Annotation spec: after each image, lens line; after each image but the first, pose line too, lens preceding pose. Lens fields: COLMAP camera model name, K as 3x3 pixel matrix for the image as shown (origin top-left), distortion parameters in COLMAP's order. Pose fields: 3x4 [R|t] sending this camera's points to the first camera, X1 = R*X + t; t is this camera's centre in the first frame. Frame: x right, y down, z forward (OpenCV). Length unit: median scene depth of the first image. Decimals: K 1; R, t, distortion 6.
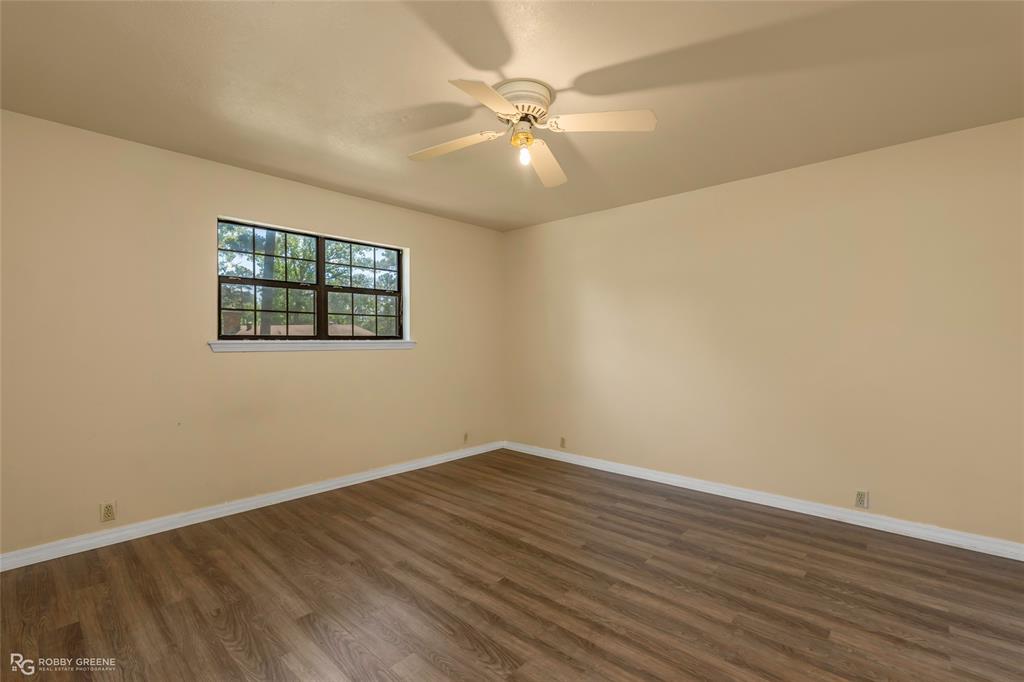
lens RADIAL K [[467.0, 0, 513.6], [0, 467.0, 339.9], [0, 0, 1]] dist [-0.001241, 0.000628]
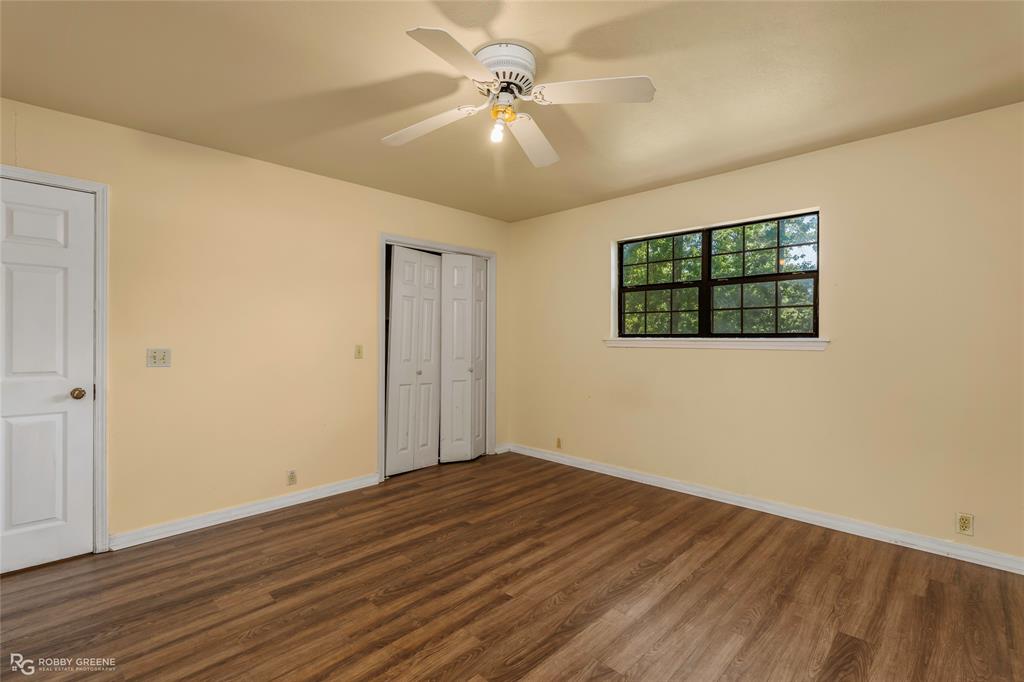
lens RADIAL K [[467.0, 0, 510.0], [0, 467.0, 340.6], [0, 0, 1]] dist [-0.001241, 0.000628]
pose [[-0.036715, 0.007780, -0.999295, 0.651090], [-0.002166, 0.999967, 0.007865, -0.001573], [0.999323, 0.002453, -0.036697, 0.746911]]
